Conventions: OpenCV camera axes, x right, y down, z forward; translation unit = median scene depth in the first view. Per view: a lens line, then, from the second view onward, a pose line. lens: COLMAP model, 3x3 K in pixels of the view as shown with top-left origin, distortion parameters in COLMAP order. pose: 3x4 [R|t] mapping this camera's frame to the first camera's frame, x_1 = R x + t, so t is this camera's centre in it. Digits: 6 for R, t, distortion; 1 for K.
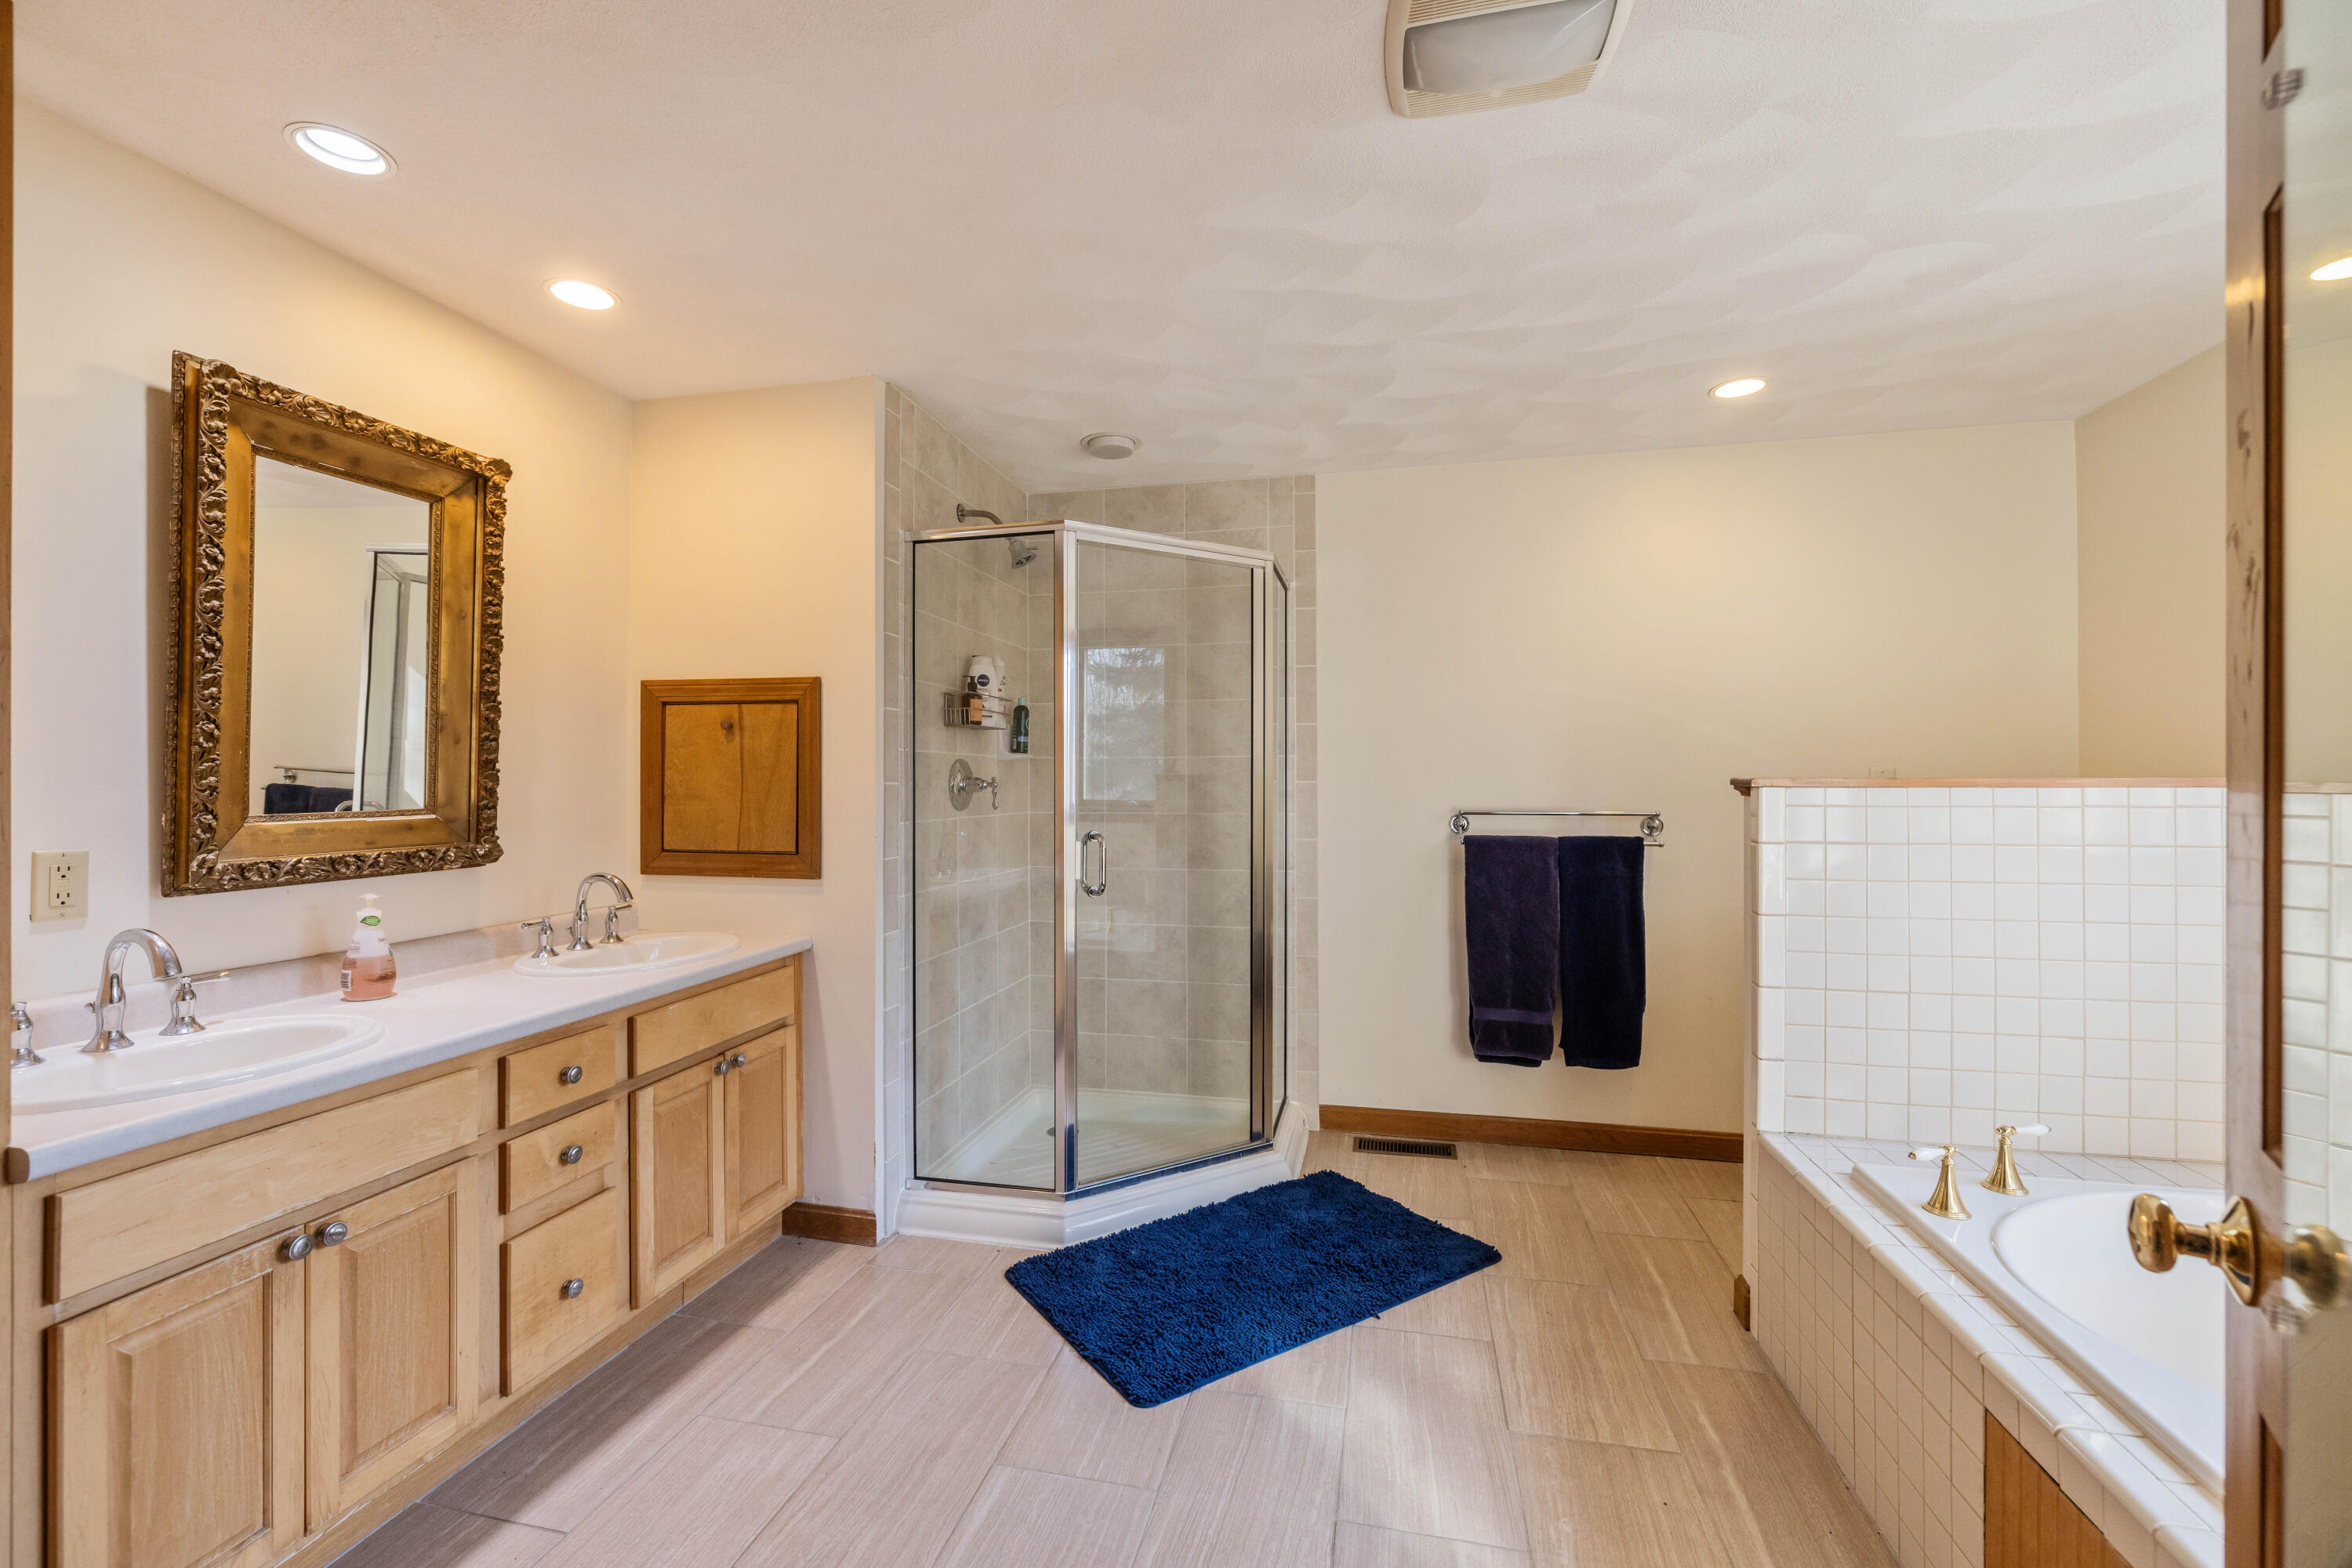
lens RADIAL K [[994.4, 0, 1171.7], [0, 994.4, 775.2], [0, 0, 1]] dist [-0.001447, -0.000111]
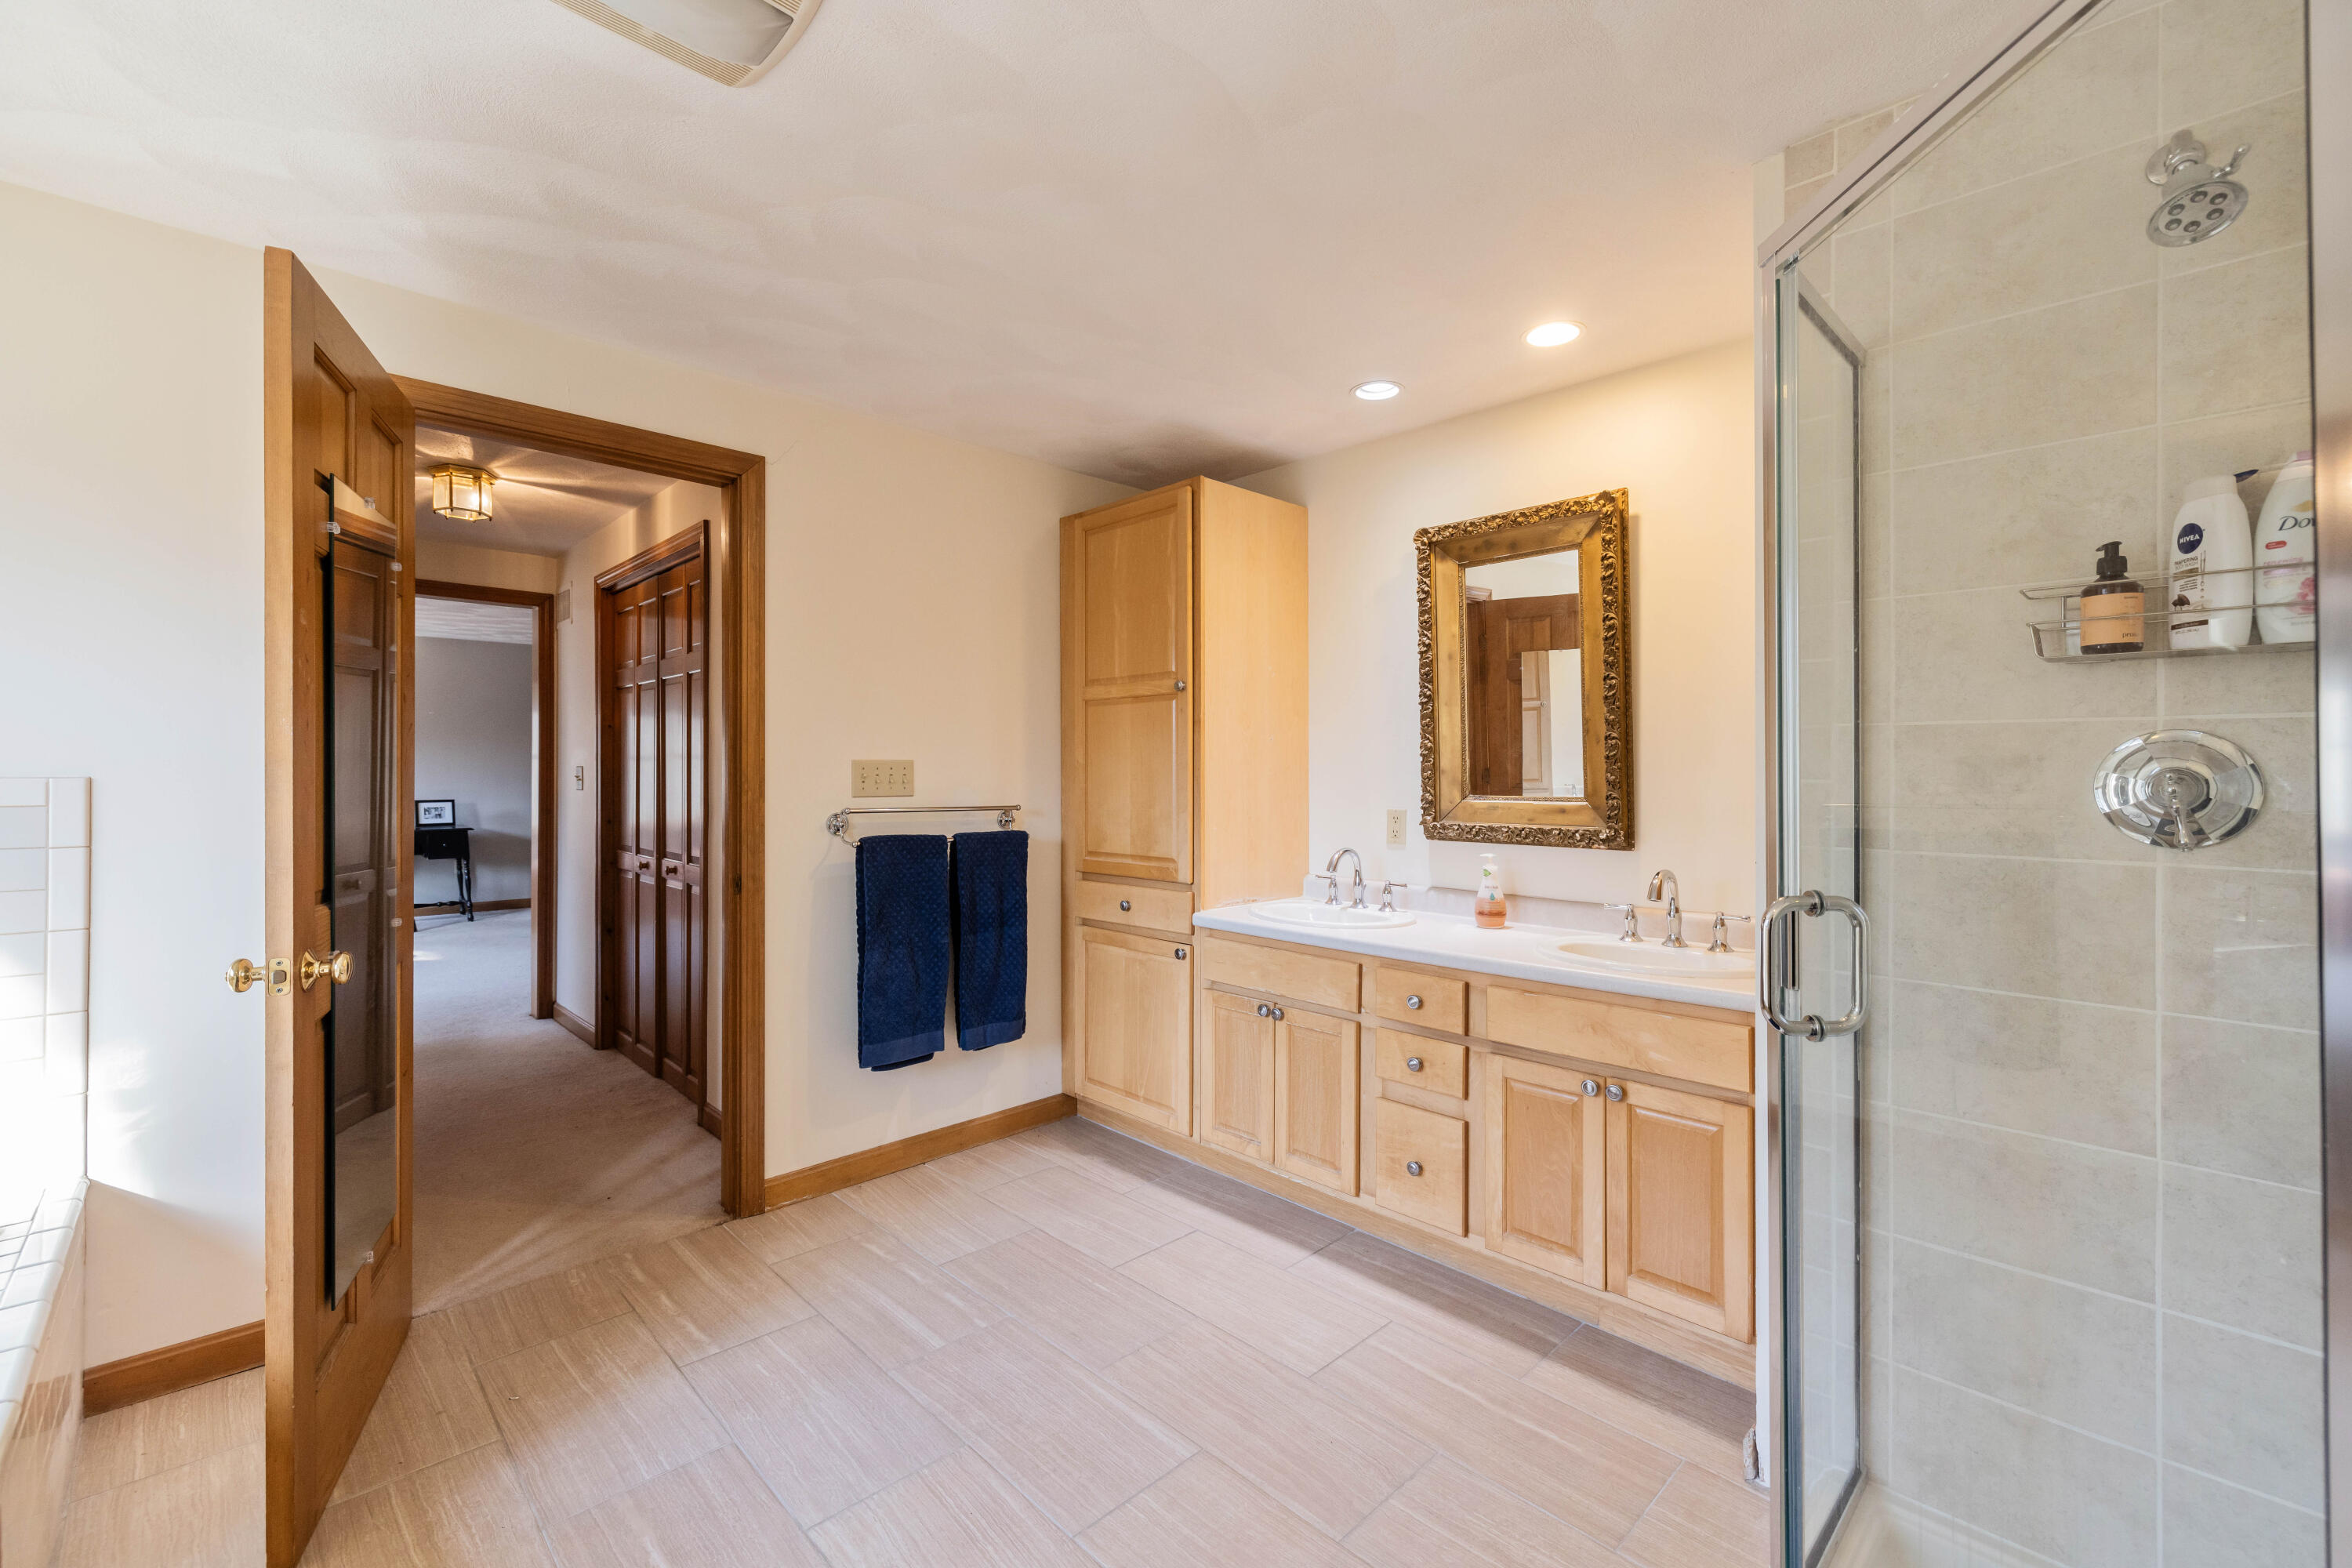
lens RADIAL K [[994.4, 0, 1171.7], [0, 994.4, 775.2], [0, 0, 1]] dist [-0.001447, -0.000111]
pose [[-0.548533, -0.001953, -0.836126, 0.623258], [-0.004561, 0.999989, 0.000657, 0.008678], [0.836116, 0.004174, -0.548537, 1.391893]]
